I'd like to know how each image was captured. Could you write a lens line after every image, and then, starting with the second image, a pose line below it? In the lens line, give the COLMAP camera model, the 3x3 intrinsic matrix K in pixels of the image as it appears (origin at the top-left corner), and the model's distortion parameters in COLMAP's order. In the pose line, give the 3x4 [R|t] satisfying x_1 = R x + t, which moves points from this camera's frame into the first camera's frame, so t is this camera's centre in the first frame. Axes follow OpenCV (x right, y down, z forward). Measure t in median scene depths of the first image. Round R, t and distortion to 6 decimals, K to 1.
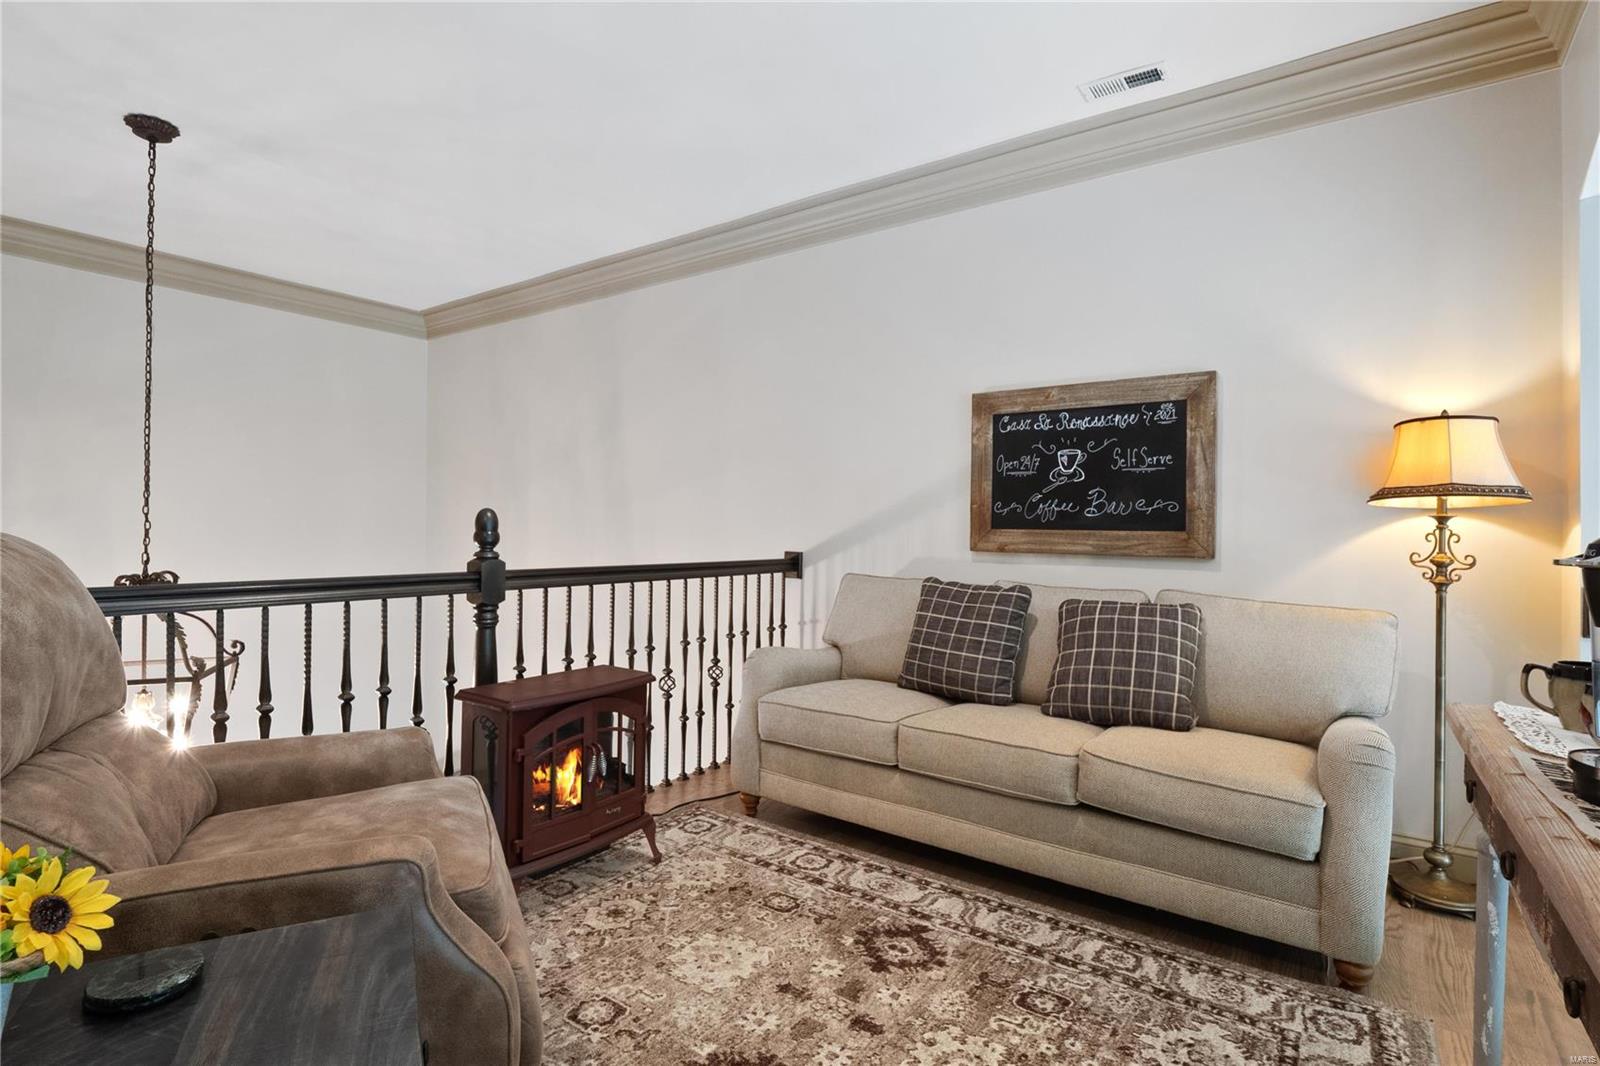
lens RADIAL K [[781.1, 0, 796.3], [0, 781.1, 527.0], [0, 0, 1]] dist [0.002083, -0.008448]
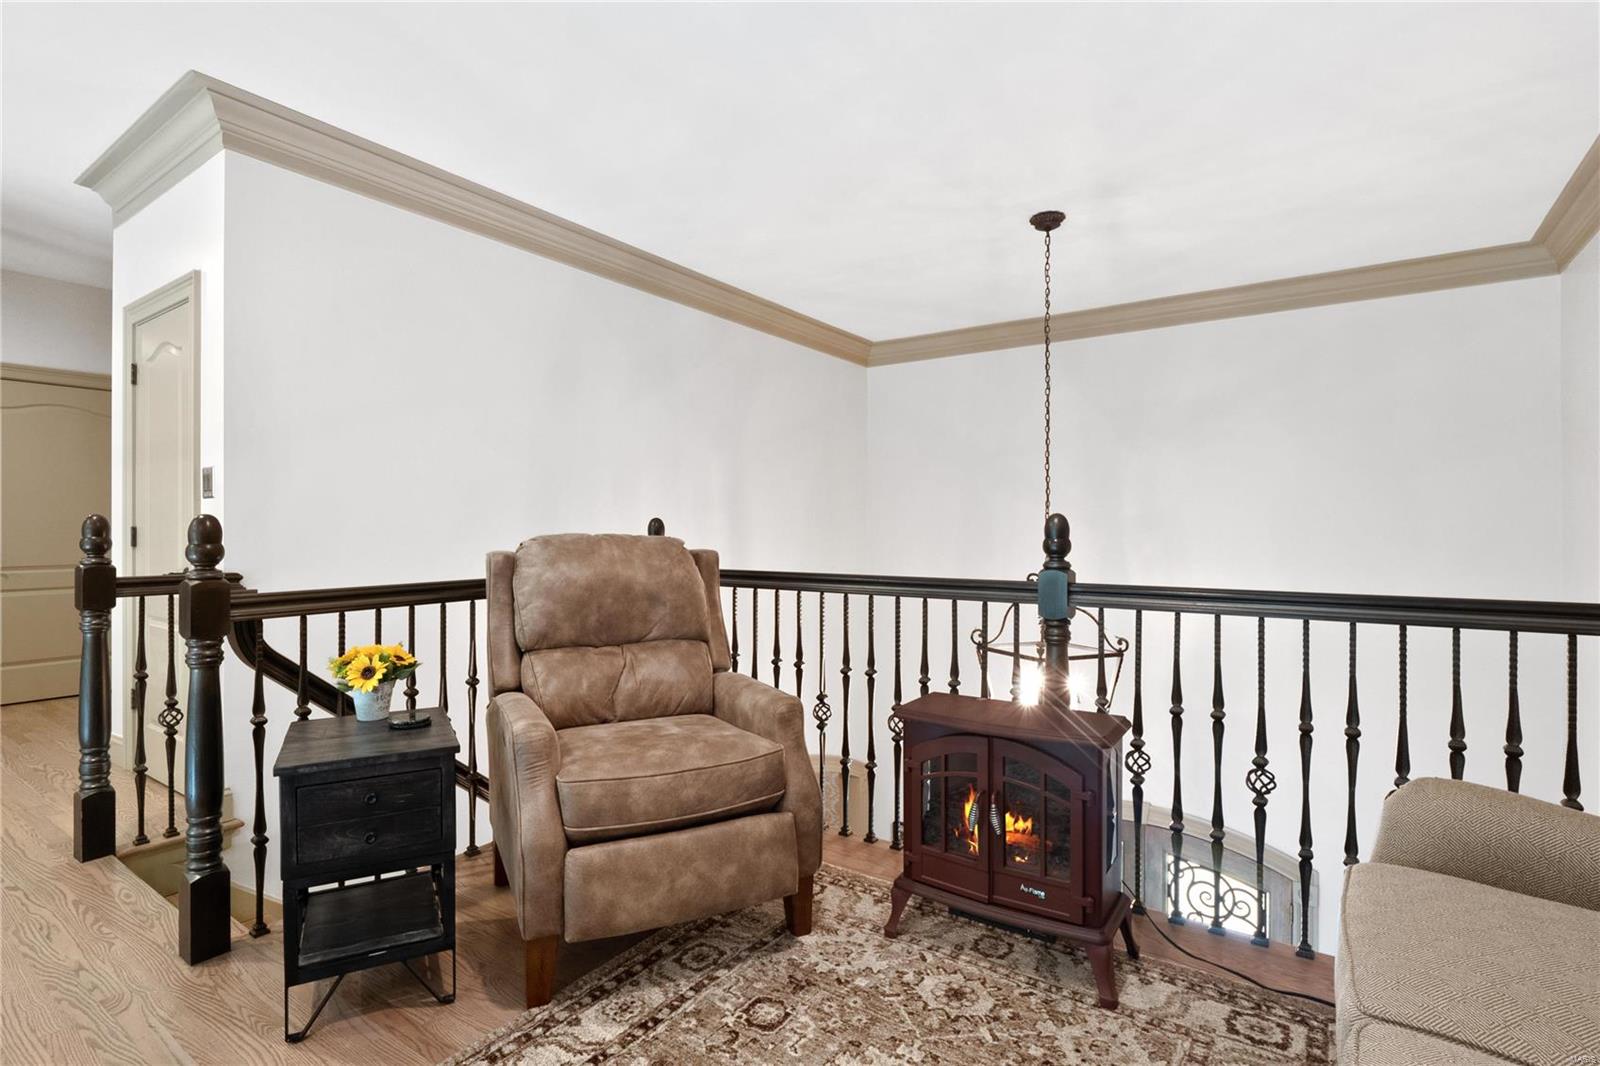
lens RADIAL K [[781.1, 0, 796.3], [0, 781.1, 527.0], [0, 0, 1]] dist [0.002083, -0.008448]
pose [[0.018489, -0.015830, -0.999704, 0.526188], [0.000445, 0.999875, -0.015825, 0.006383], [0.999829, -0.000153, 0.018494, 0.702852]]
